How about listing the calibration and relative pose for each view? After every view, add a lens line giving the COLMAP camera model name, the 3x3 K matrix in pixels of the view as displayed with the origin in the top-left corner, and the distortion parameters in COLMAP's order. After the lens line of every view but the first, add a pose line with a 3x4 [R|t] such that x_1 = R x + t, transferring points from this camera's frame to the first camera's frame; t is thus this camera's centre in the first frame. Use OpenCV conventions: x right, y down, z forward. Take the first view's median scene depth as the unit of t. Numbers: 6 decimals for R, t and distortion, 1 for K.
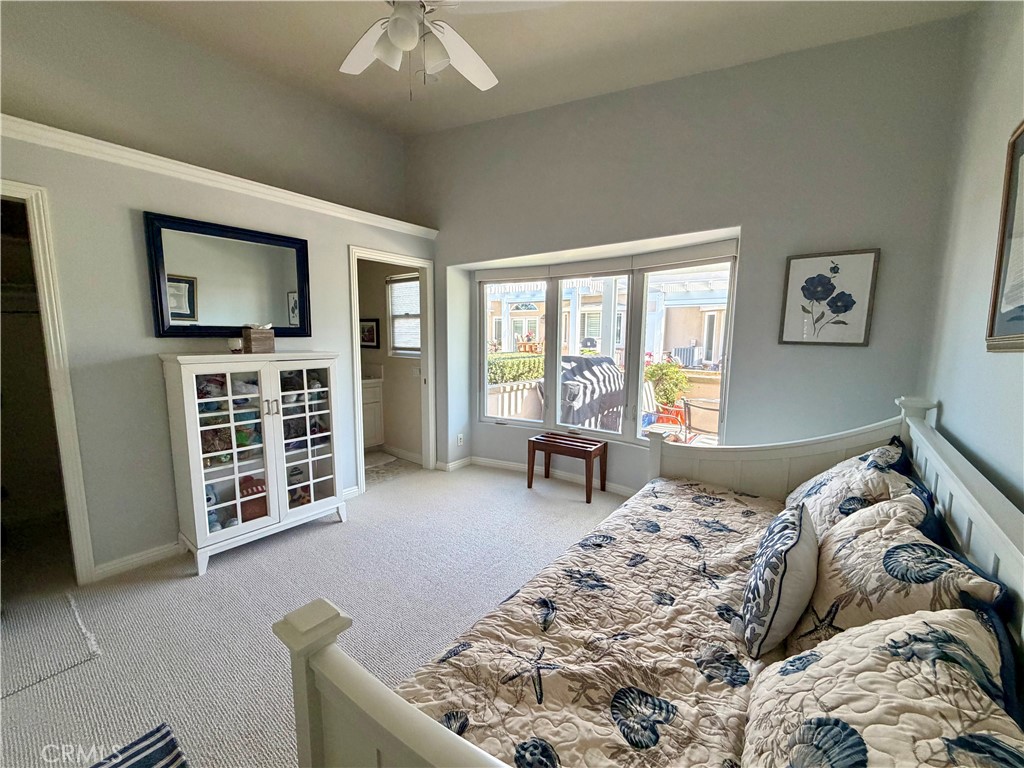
lens RADIAL K [[408.2, 0, 507.9], [0, 408.2, 385.7], [0, 0, 1]] dist [0.000612, 0.000029]
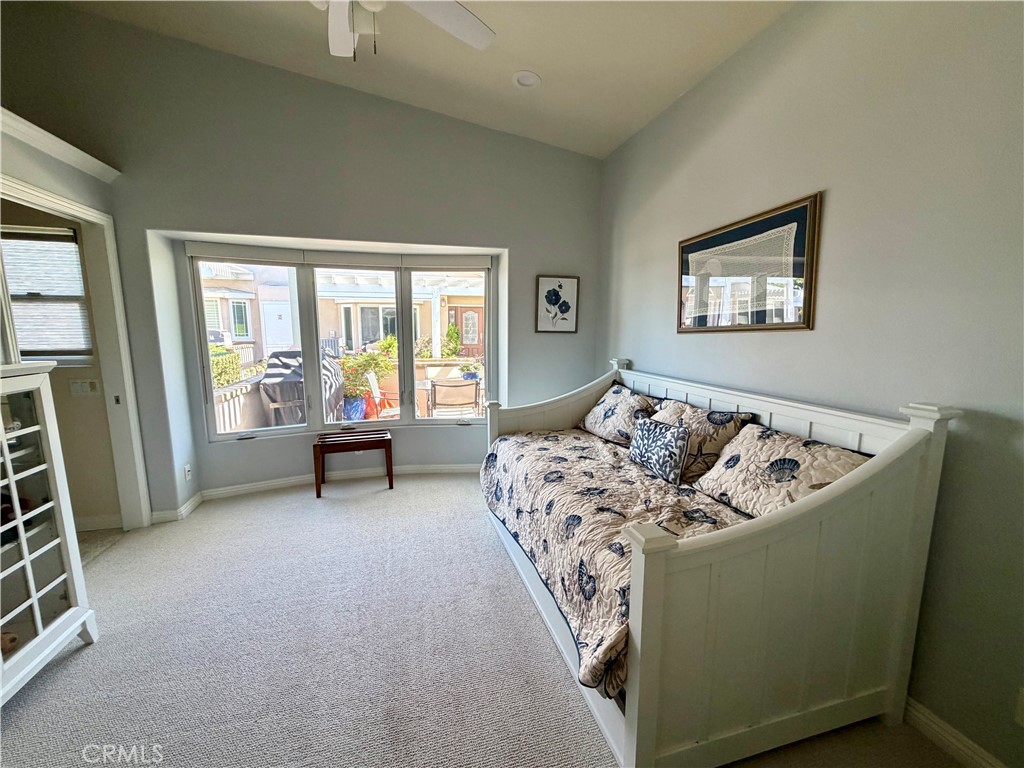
lens RADIAL K [[408.2, 0, 507.9], [0, 408.2, 385.7], [0, 0, 1]] dist [0.000612, 0.000029]
pose [[0.595234, -0.120843, 0.794414, -0.678287], [0.103603, 0.991917, 0.073260, -0.031577], [-0.796846, 0.038697, 0.602942, 0.196551]]
